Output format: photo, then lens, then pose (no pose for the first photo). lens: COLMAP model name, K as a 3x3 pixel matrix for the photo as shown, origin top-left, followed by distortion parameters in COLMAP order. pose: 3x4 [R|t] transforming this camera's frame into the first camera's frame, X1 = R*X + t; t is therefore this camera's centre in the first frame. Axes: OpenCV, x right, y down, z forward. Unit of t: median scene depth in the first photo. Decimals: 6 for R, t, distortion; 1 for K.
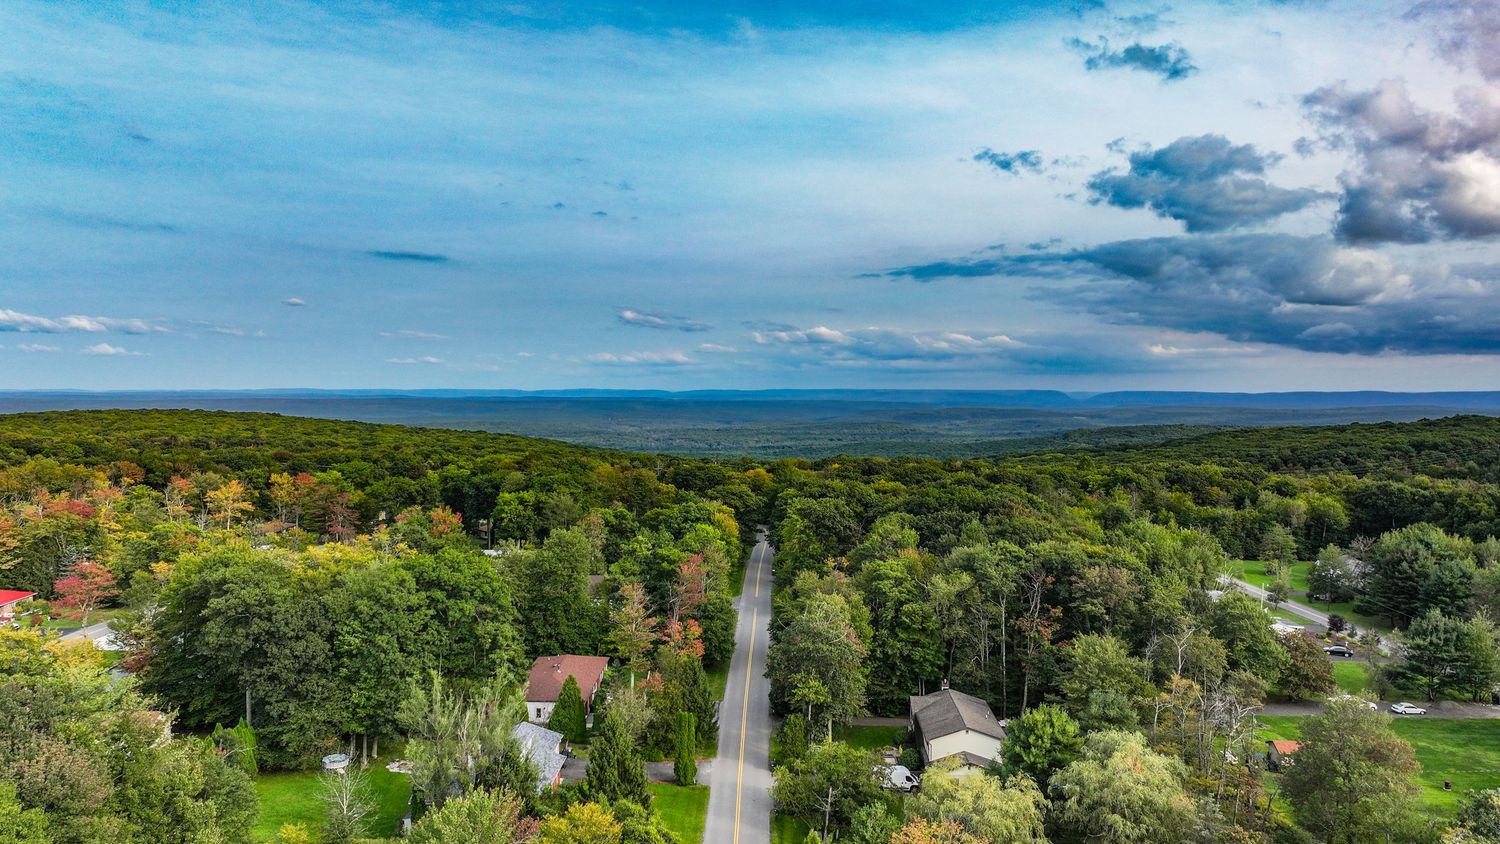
lens RADIAL K [[1046.8, 0, 748.1], [0, 1046.8, 413.9], [0, 0, 1]] dist [0.002683, 0.009032]
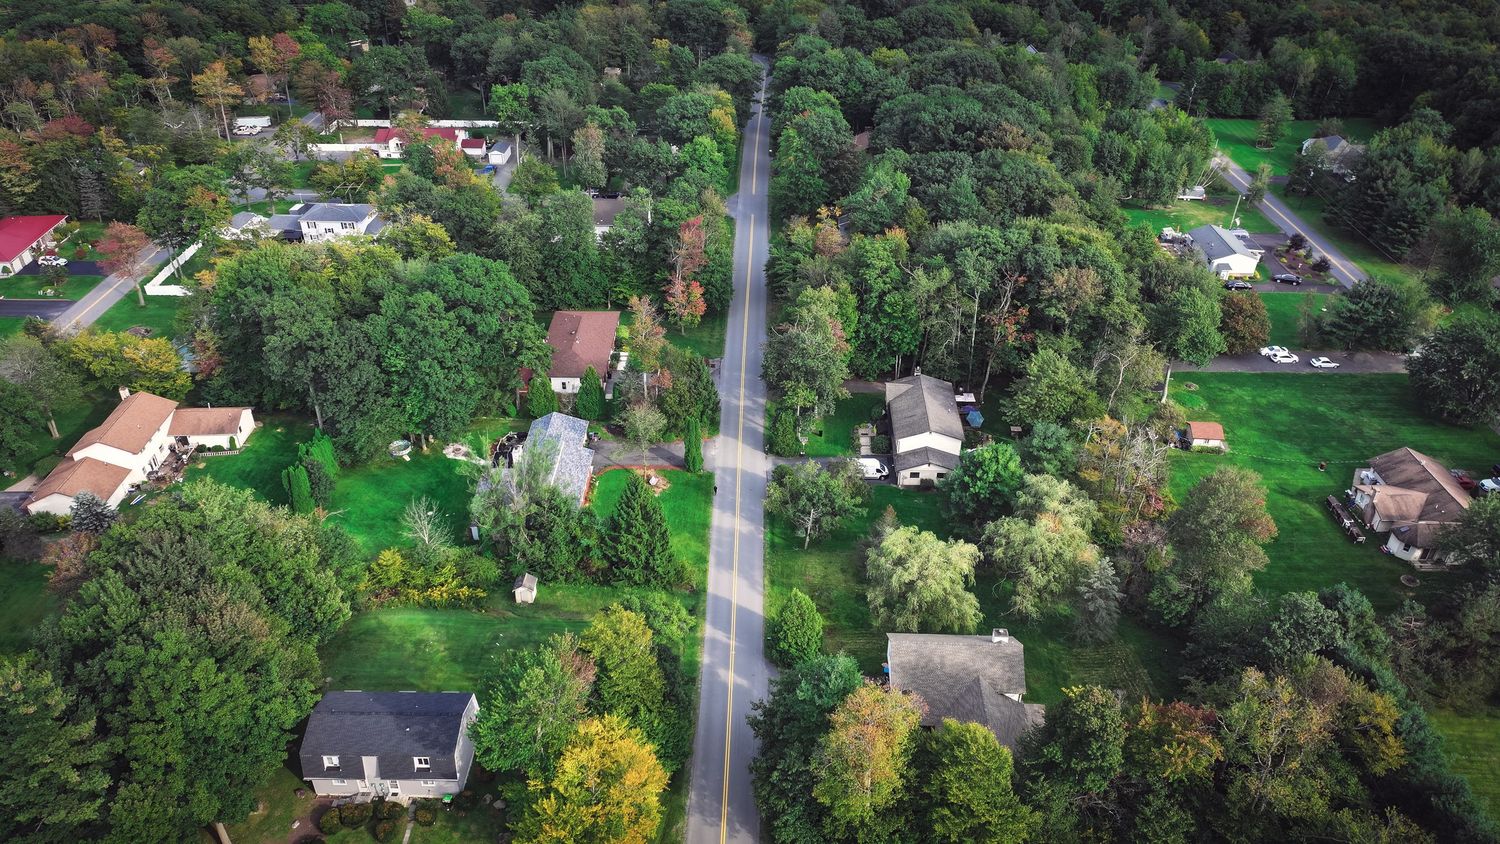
lens RADIAL K [[1046.8, 0, 748.1], [0, 1046.8, 413.9], [0, 0, 1]] dist [0.002683, 0.009032]
pose [[0.999991, -0.004096, 0.000800, 0.001599], [0.003124, 0.861705, 0.507399, -0.277009], [-0.002768, -0.507392, 0.861711, -0.008739]]
